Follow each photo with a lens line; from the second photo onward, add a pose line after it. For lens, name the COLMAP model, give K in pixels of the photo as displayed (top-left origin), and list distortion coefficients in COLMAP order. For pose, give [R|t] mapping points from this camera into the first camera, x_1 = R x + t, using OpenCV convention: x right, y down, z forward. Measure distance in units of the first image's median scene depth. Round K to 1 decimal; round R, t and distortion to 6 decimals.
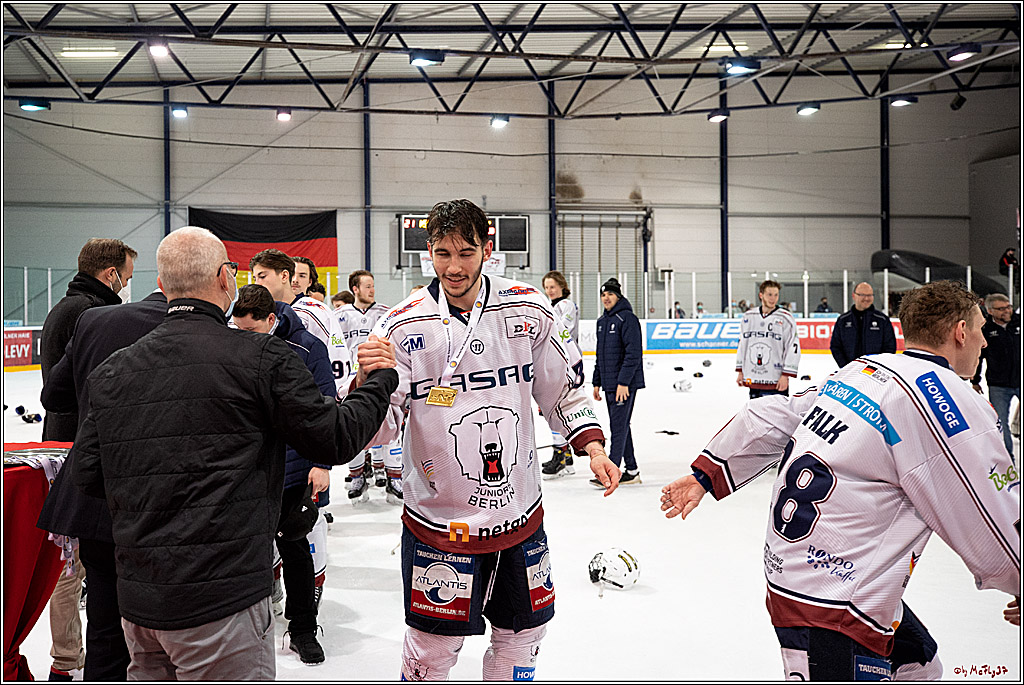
lens RADIAL K [[971.5, 0, 453.7], [0, 971.5, 316.4], [0, 0, 1]] dist [0.022201, 0.009892]
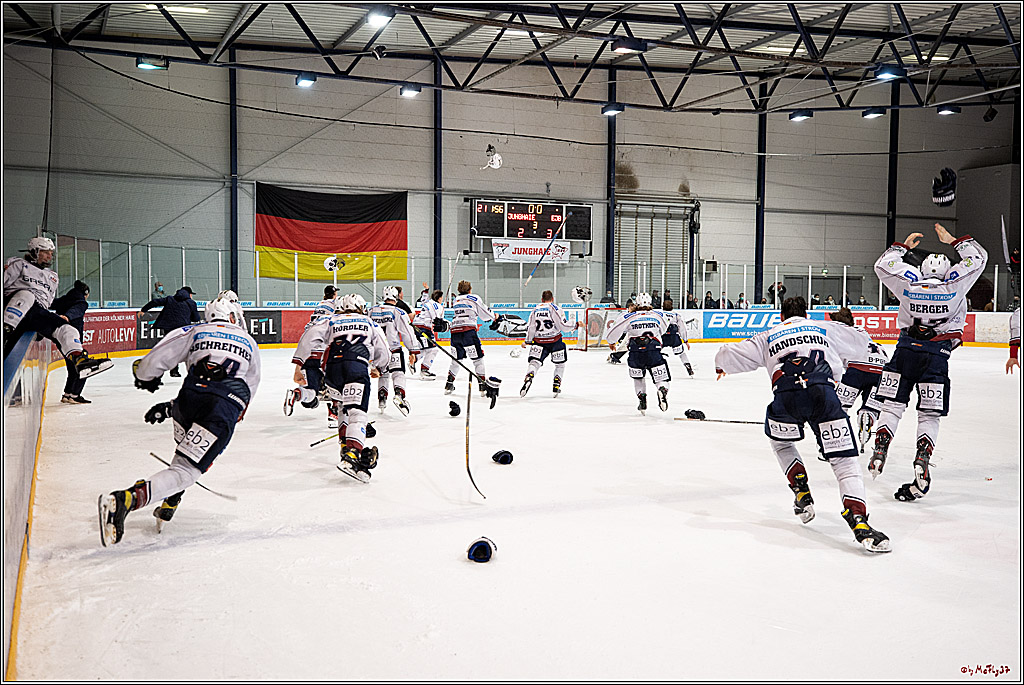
lens RADIAL K [[1011.9, 0, 515.0], [0, 1011.9, 355.9], [0, 0, 1]] dist [0.042236, 0.024997]
pose [[0.973822, 0.002093, 0.227303, -0.241143], [-0.013298, 0.998770, 0.047775, 0.003976], [-0.226924, -0.049547, 0.972651, -0.010747]]
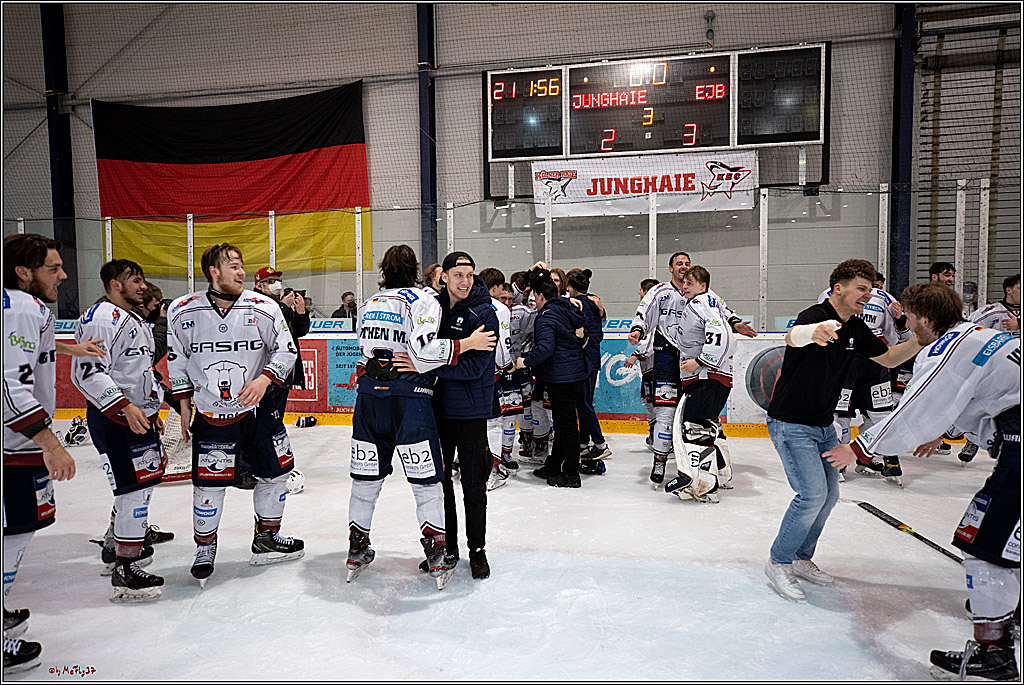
lens RADIAL K [[730.5, 0, 512.0], [0, 730.5, 342.5], [0, 0, 1]] dist [0.005558, 0.009644]
pose [[0.914075, 0.019611, -0.405071, 0.083088], [0.000920, 0.998727, 0.050429, -0.004731], [0.405544, -0.046468, 0.912894, 0.701390]]
